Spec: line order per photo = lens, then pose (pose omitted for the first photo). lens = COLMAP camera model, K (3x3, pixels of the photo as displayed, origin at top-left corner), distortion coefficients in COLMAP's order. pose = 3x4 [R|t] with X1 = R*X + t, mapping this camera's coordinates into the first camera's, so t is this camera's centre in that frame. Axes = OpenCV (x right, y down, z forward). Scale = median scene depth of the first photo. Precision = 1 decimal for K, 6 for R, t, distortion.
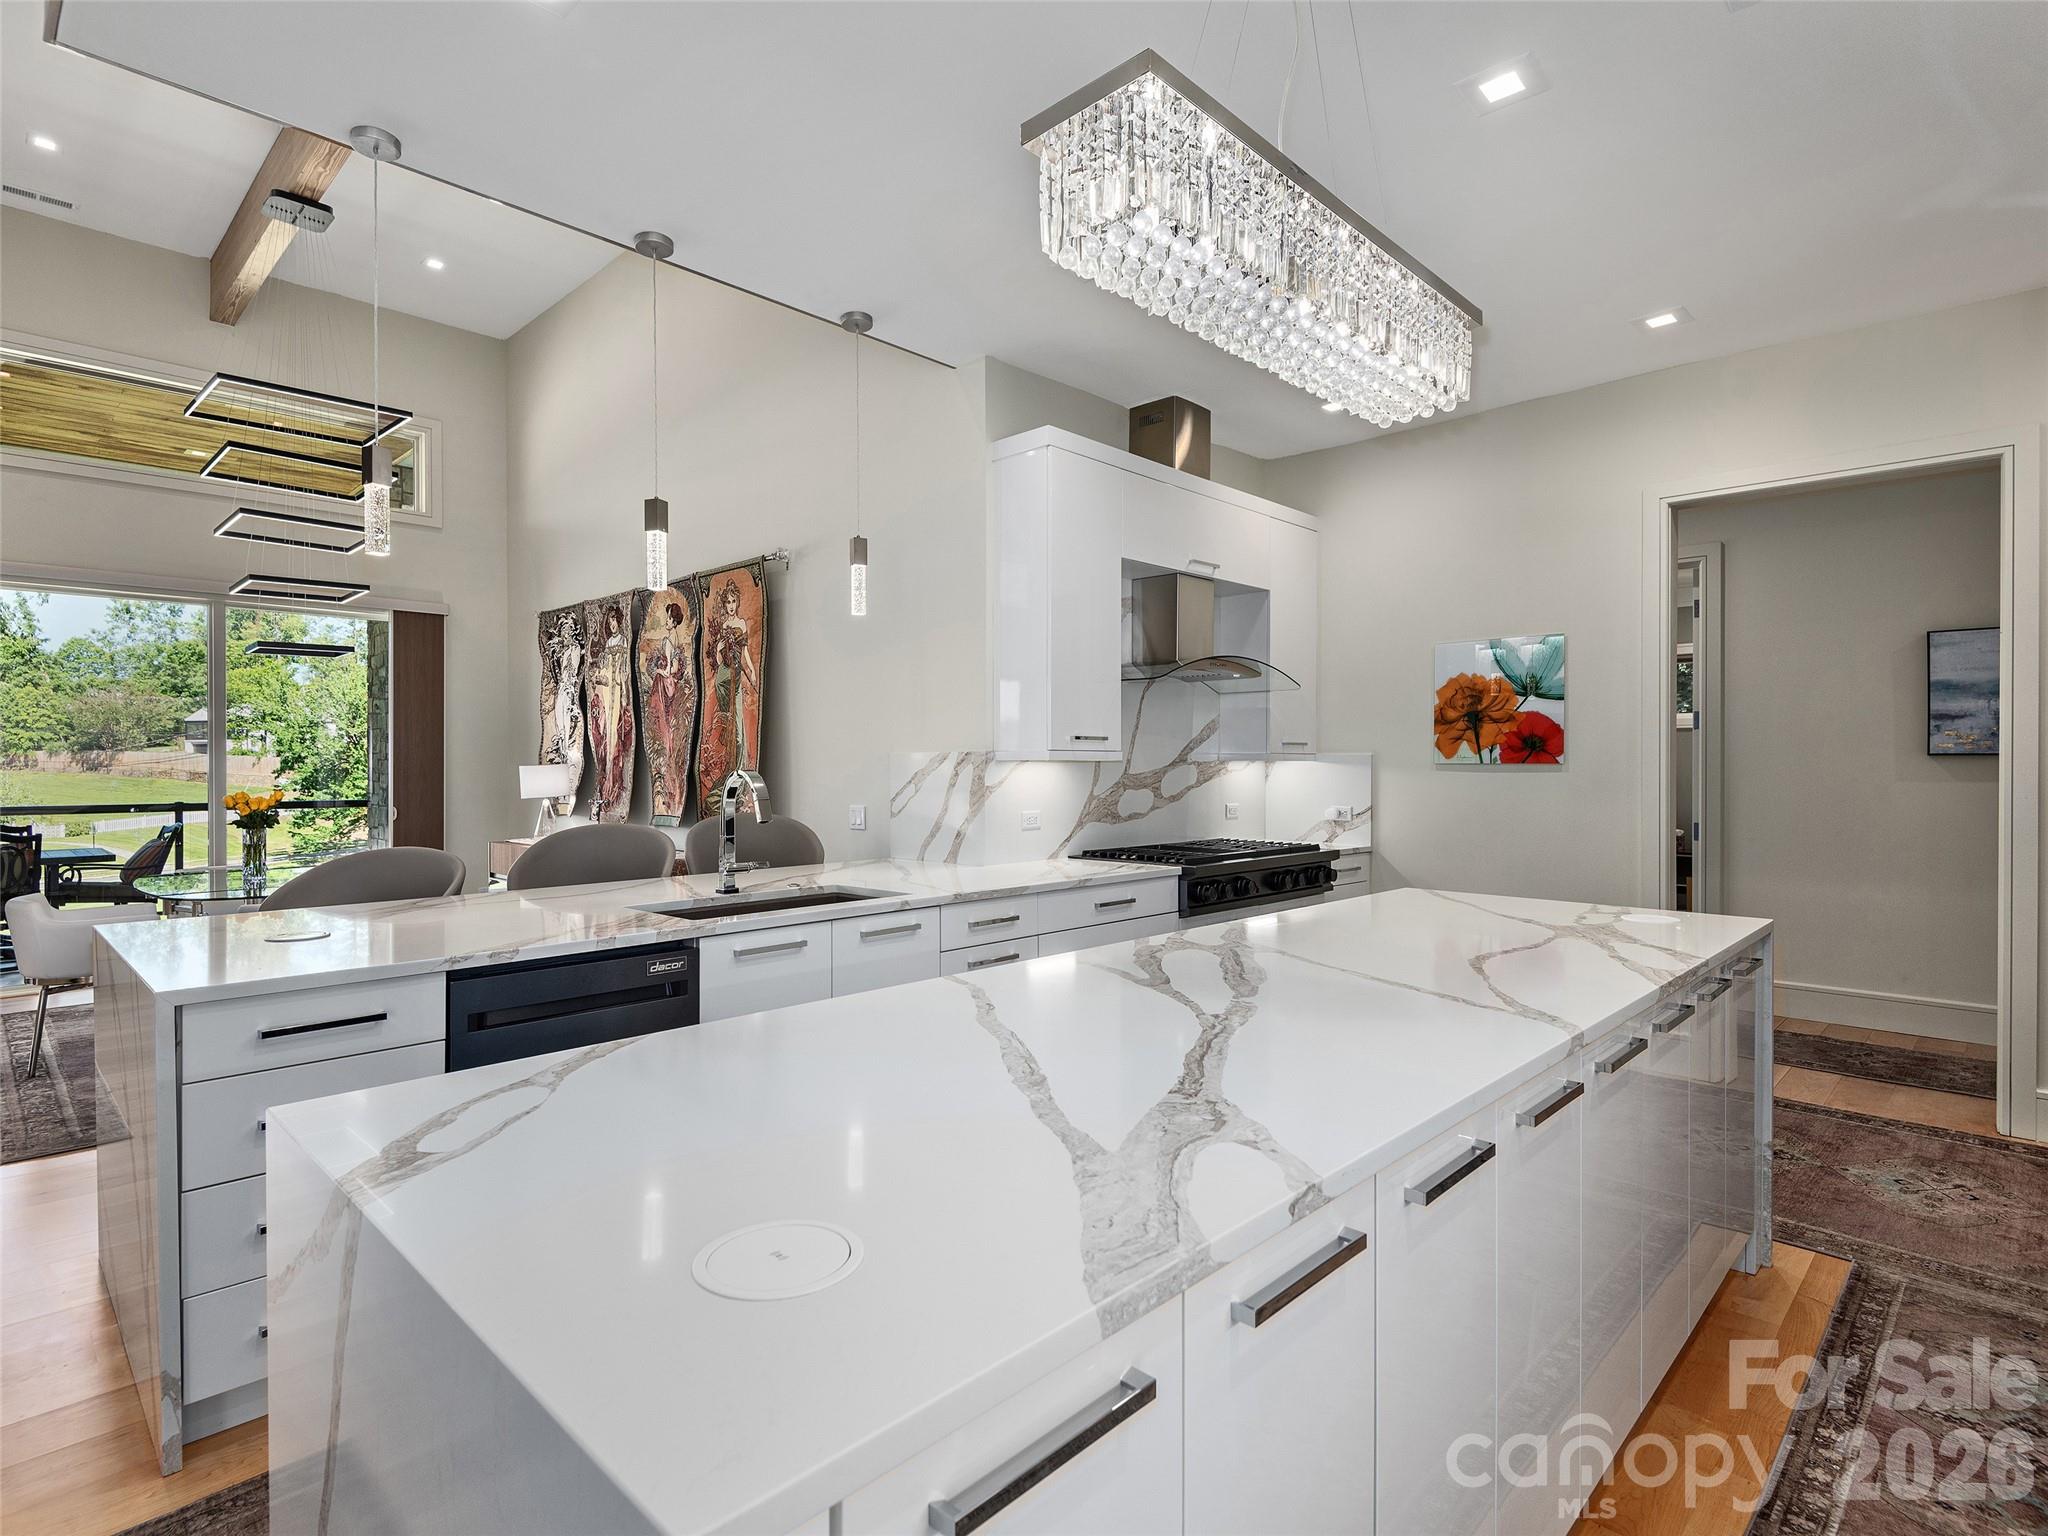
lens RADIAL K [[1056.6, 0, 1024.0], [0, 1056.6, 768.0], [0, 0, 1]] dist [0.001723, 0.000545]
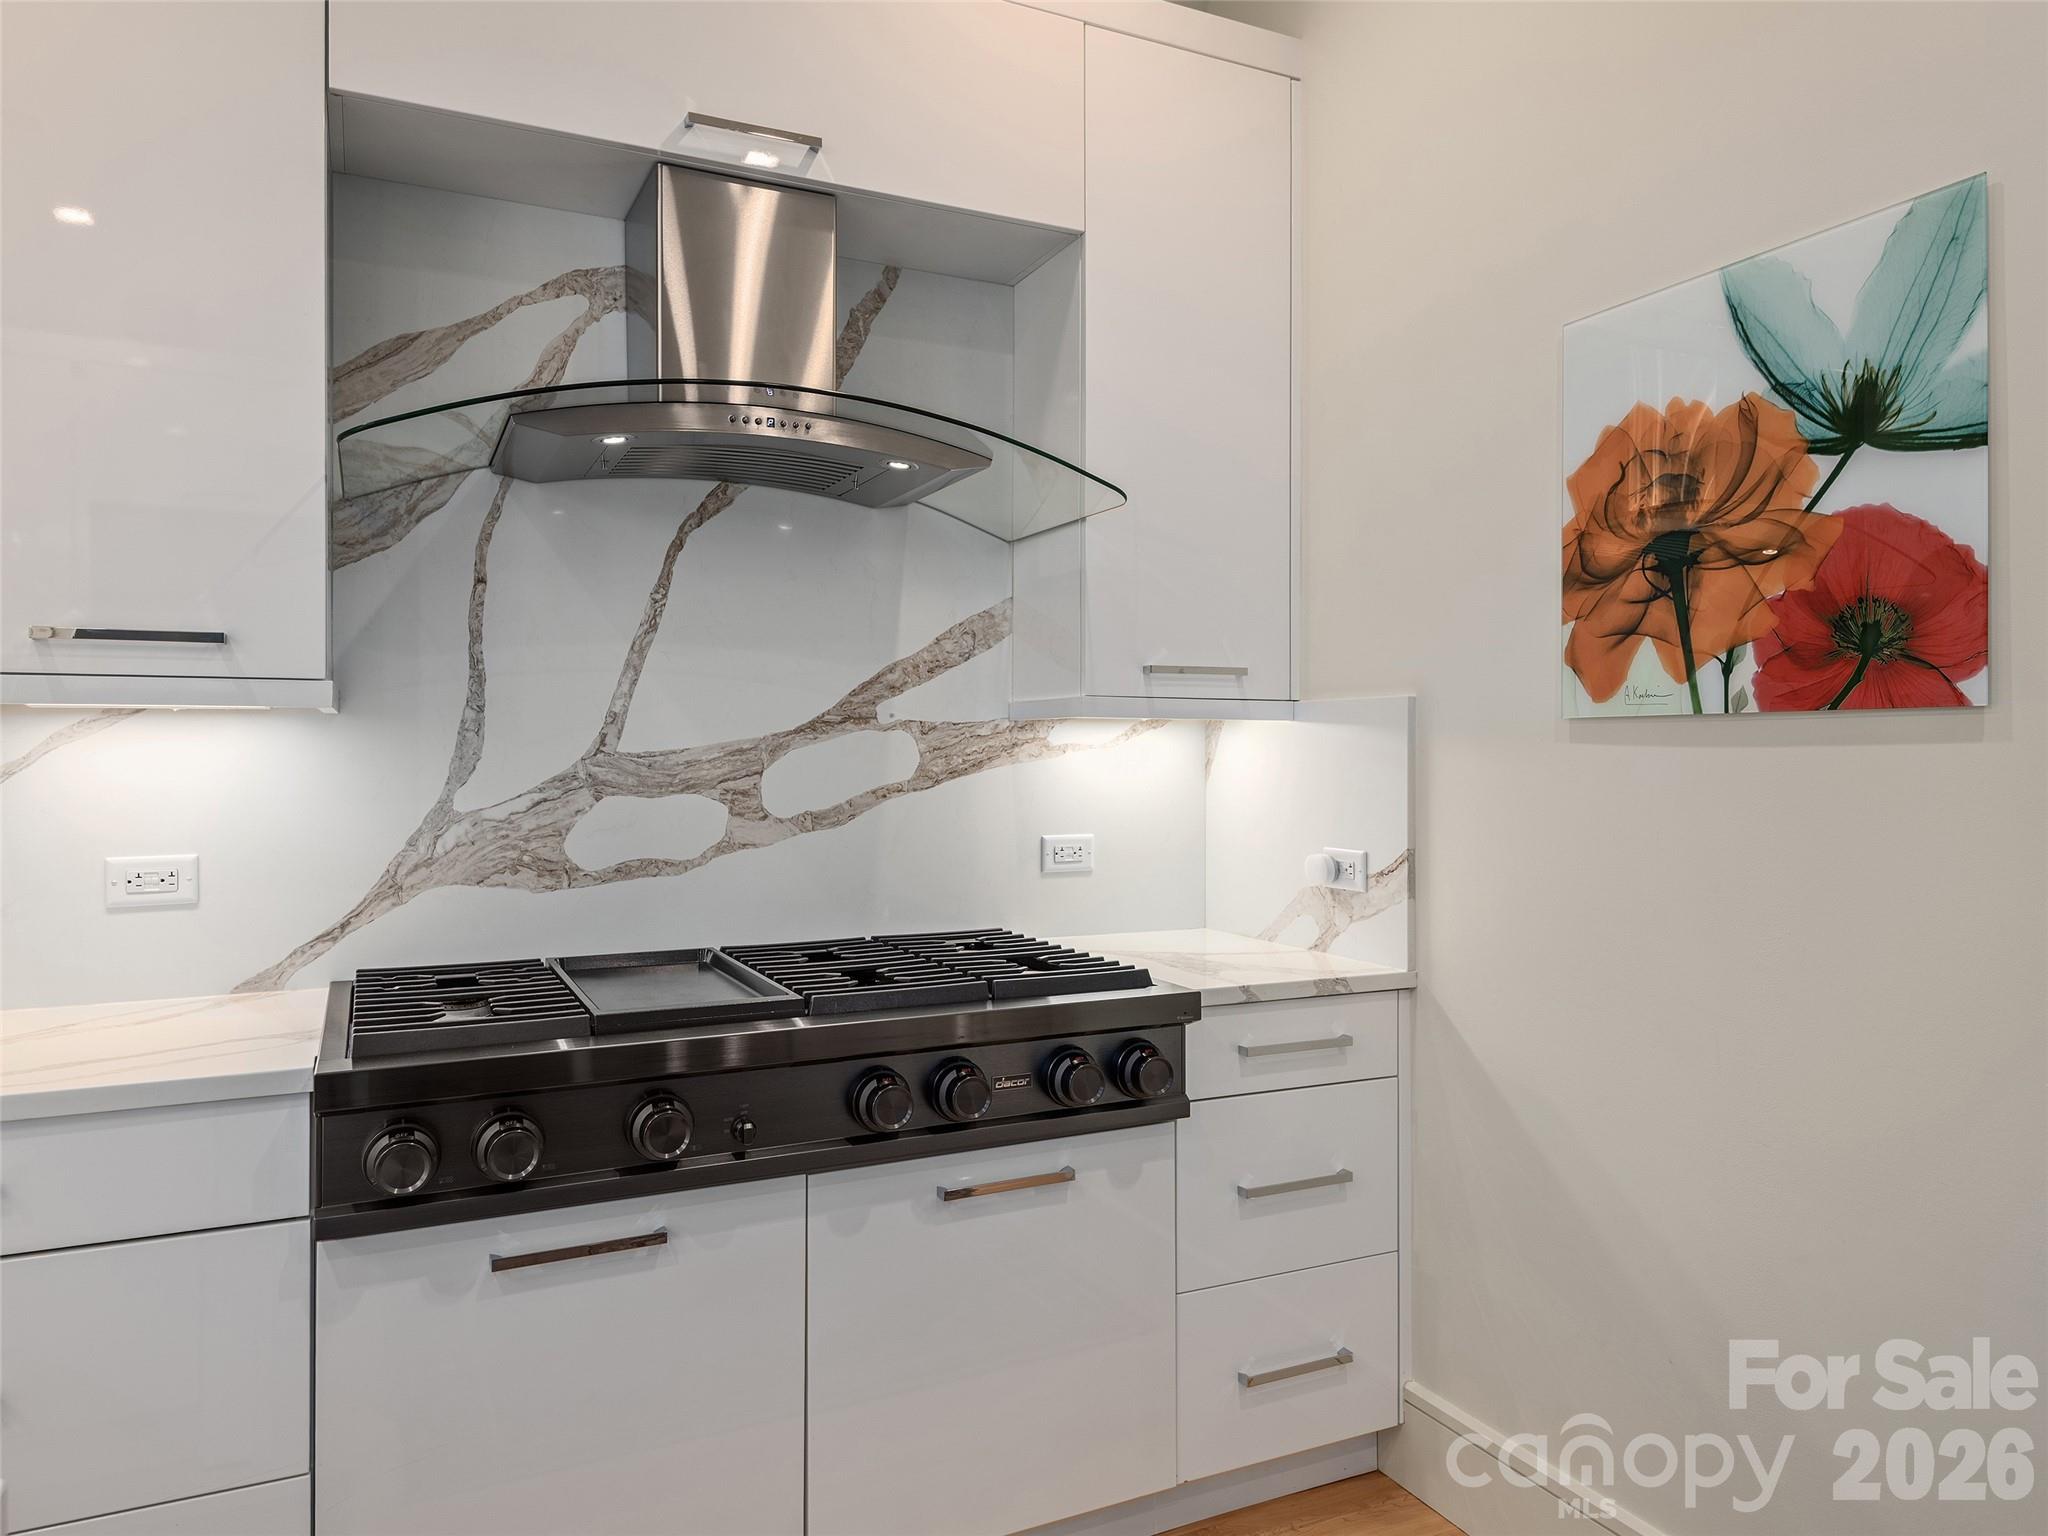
lens RADIAL K [[1380.3, 0, 1024.0], [0, 1380.3, 768.0], [0, 0, 1]] dist [-0.005915, -0.001674]
pose [[0.939269, 0.002468, -0.343174, 0.387226], [-0.001376, 0.999993, 0.003427, 0.008975], [0.343180, -0.002747, 0.939266, 0.588168]]
